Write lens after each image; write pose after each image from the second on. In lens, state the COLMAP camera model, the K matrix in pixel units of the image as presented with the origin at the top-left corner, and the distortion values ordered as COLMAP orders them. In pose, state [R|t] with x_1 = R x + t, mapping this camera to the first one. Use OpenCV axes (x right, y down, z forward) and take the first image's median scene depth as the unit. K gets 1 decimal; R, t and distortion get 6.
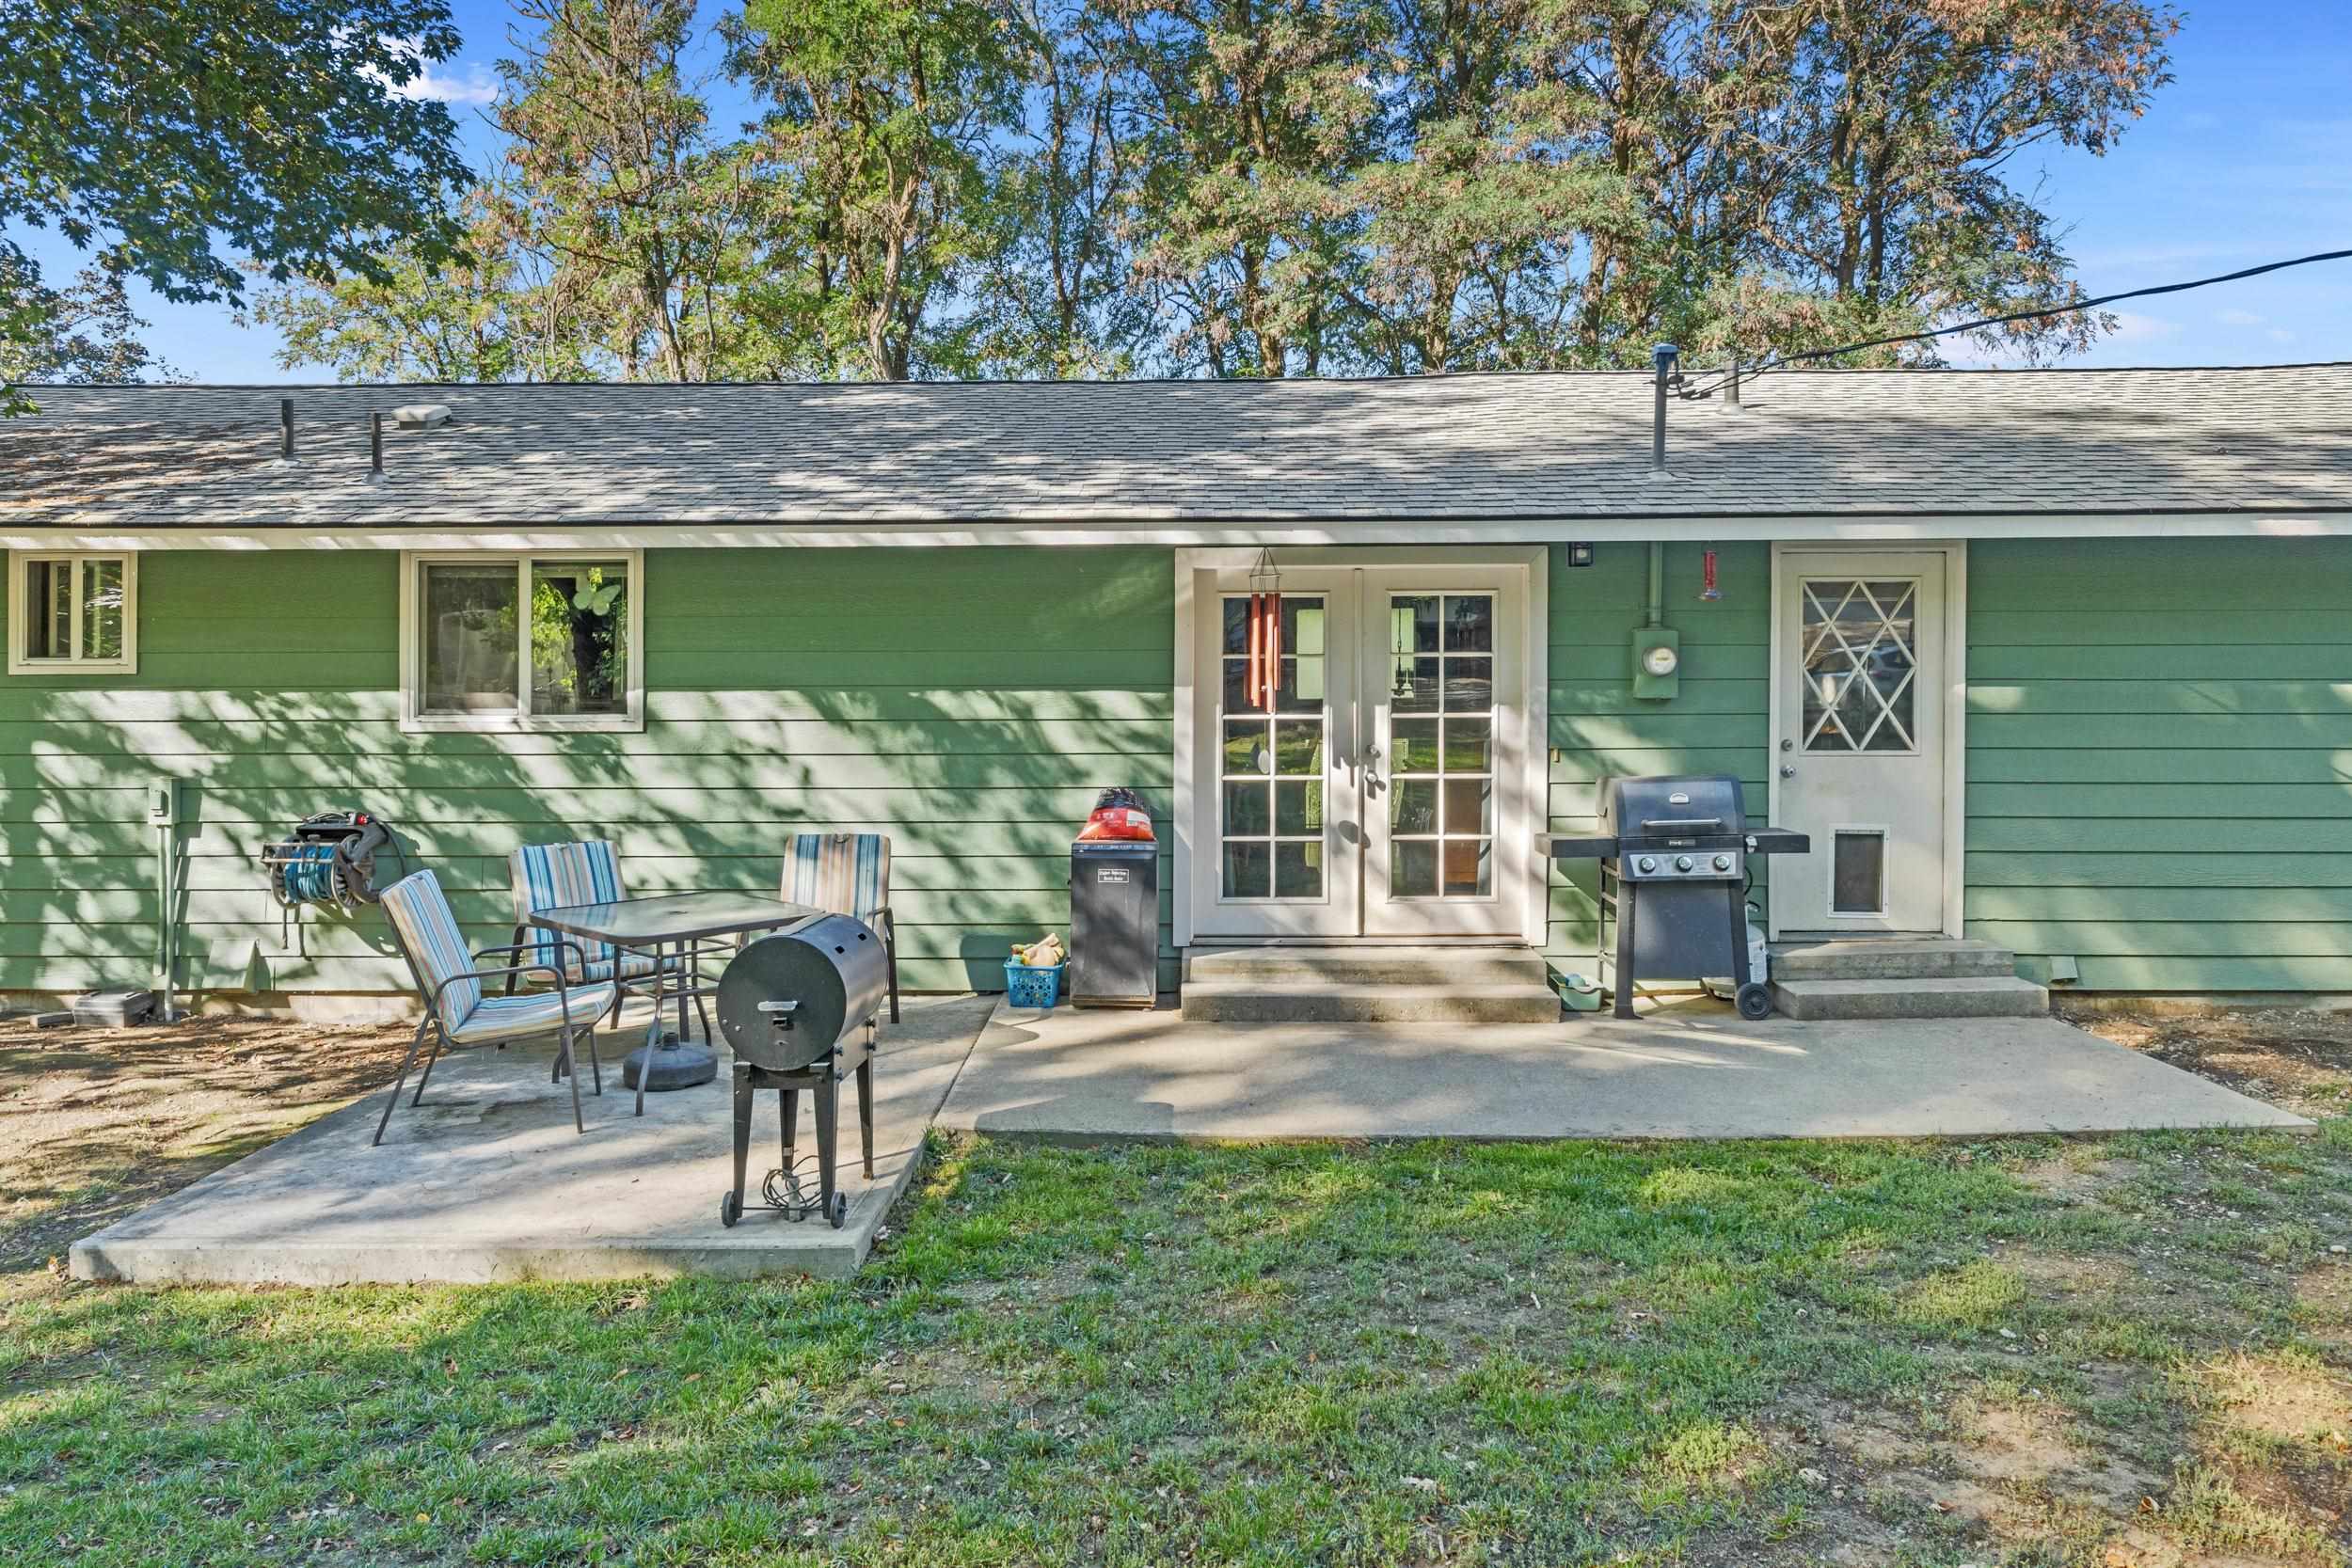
lens RADIAL K [[1577.0, 0, 1176.0], [0, 1577.0, 784.0], [0, 0, 1]] dist [-0.002928, -0.000852]
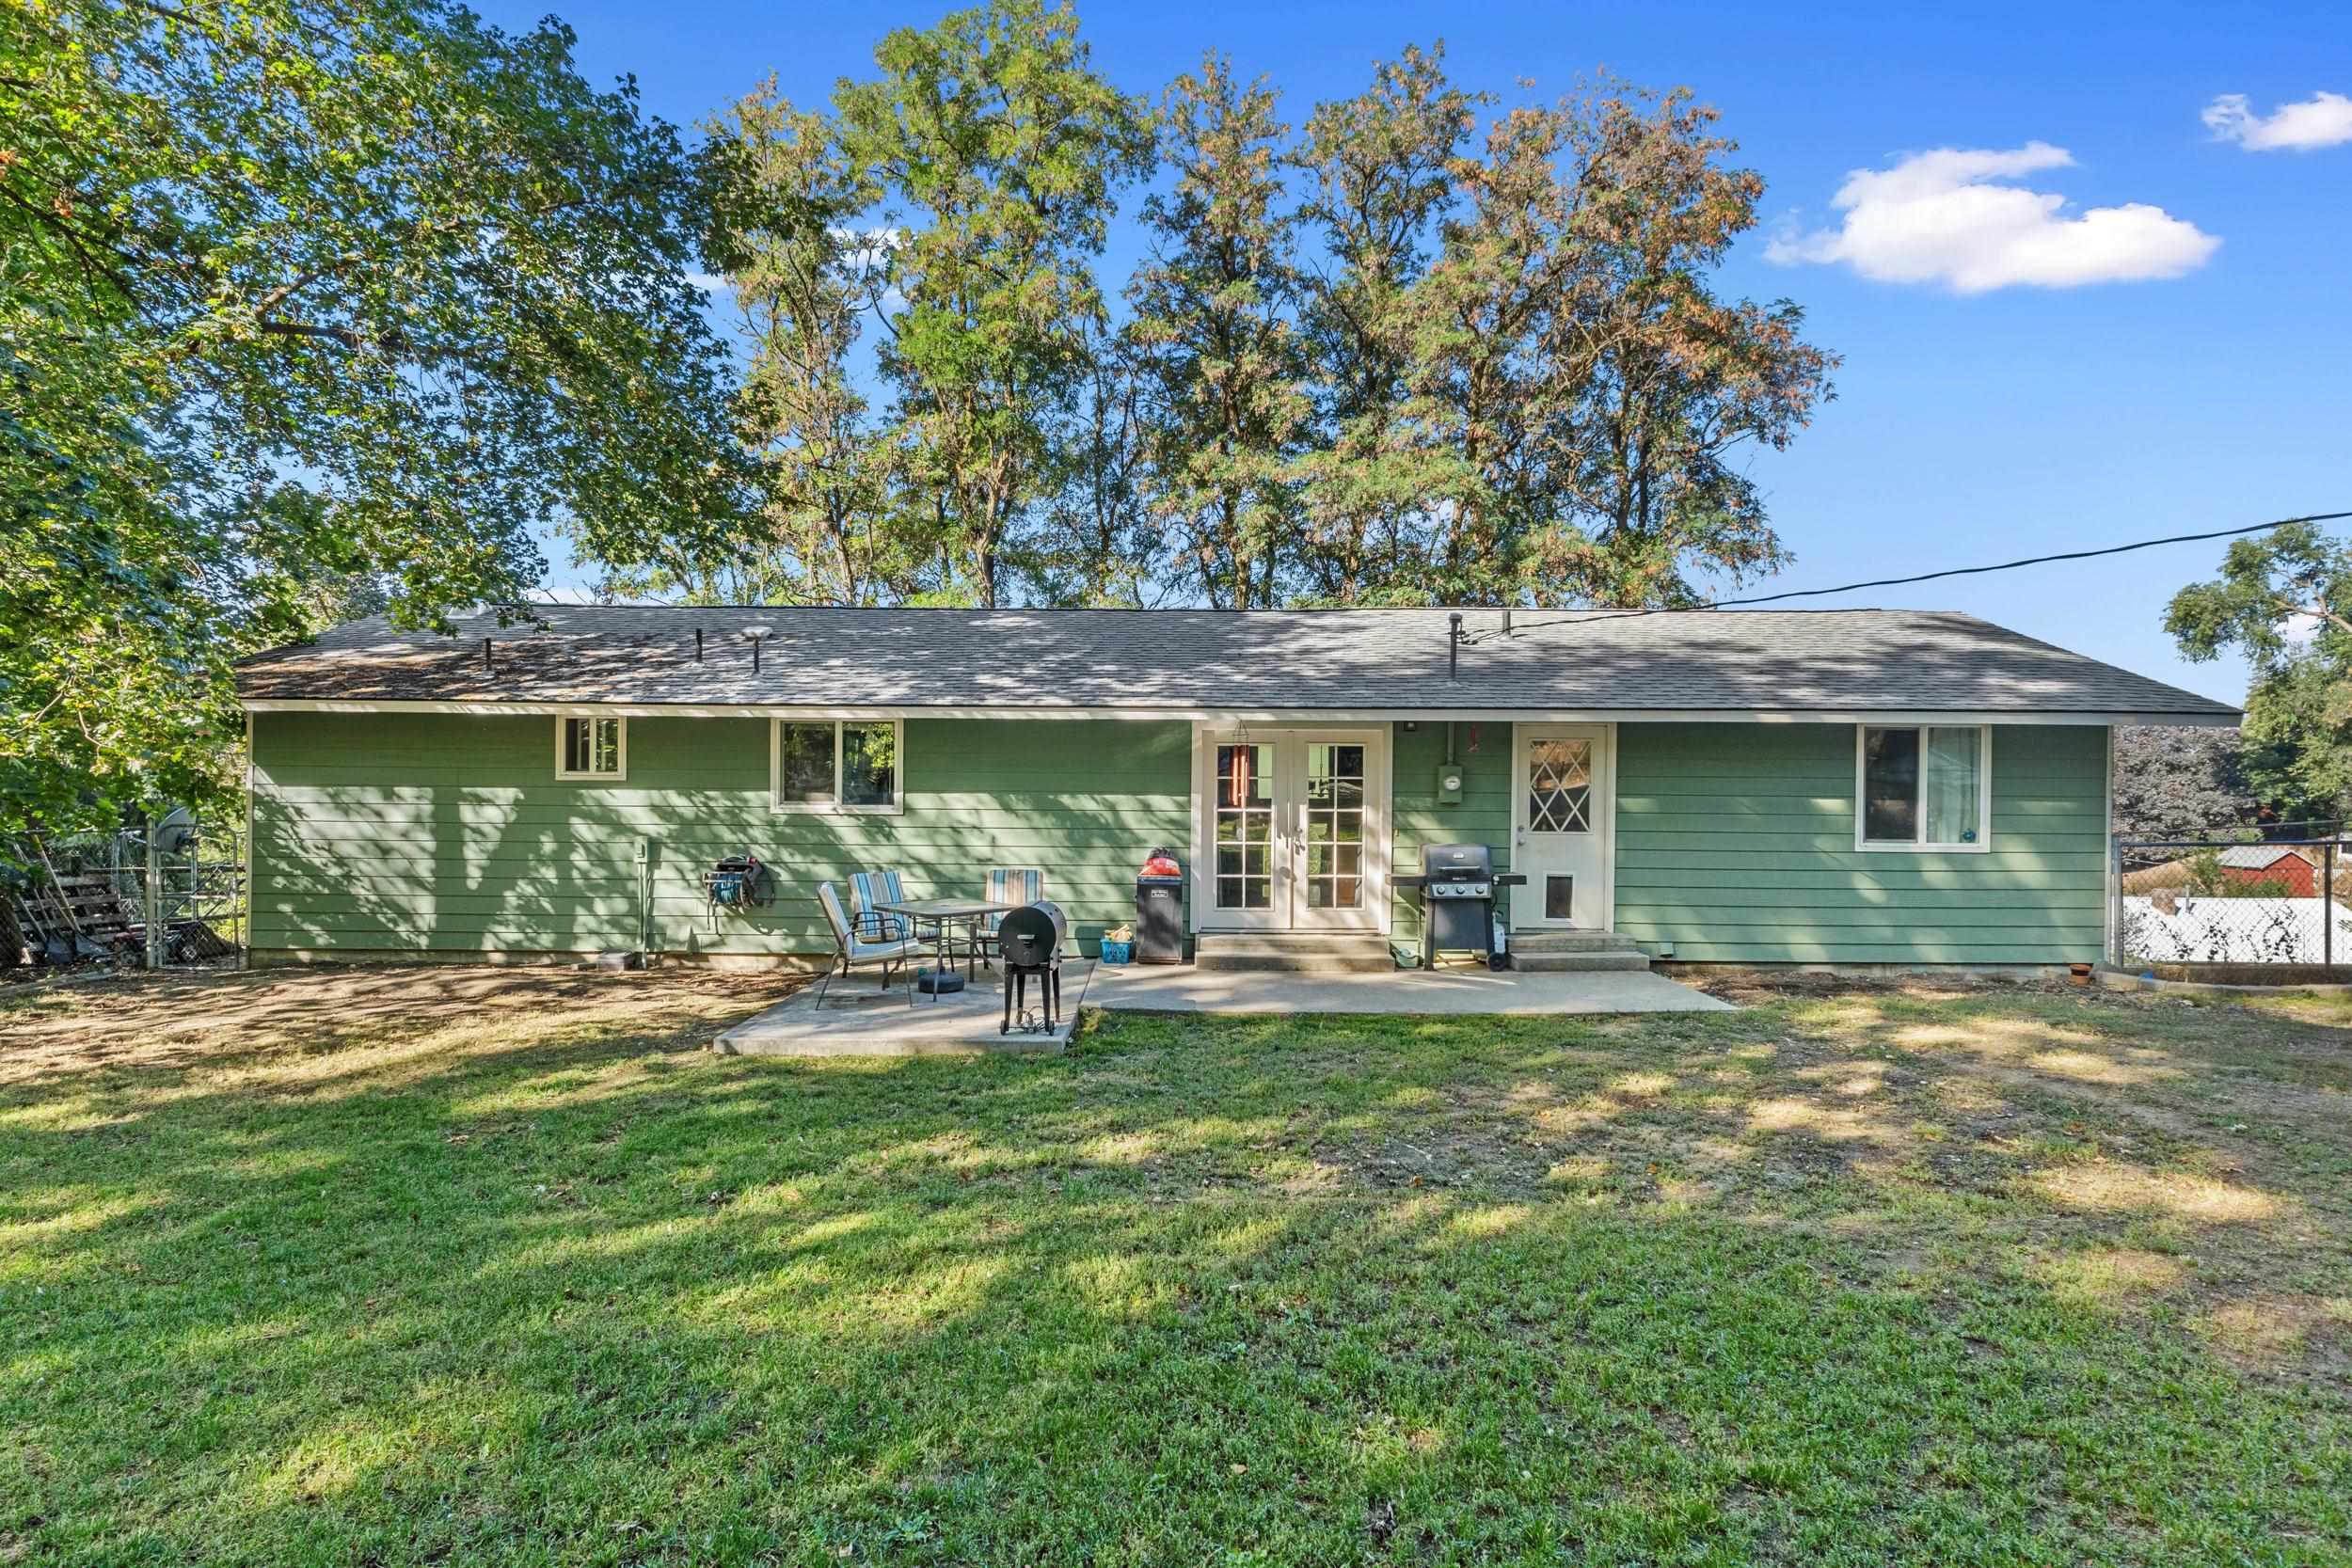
lens RADIAL K [[1188.2, 0, 1133.0], [0, 1188.2, 785.5], [0, 0, 1]] dist [-0.002581, -0.000031]
pose [[0.999541, 0.009617, -0.028739, -0.028652], [-0.011343, 0.998103, -0.060506, 0.013547], [0.028103, 0.060804, 0.997754, -0.383707]]
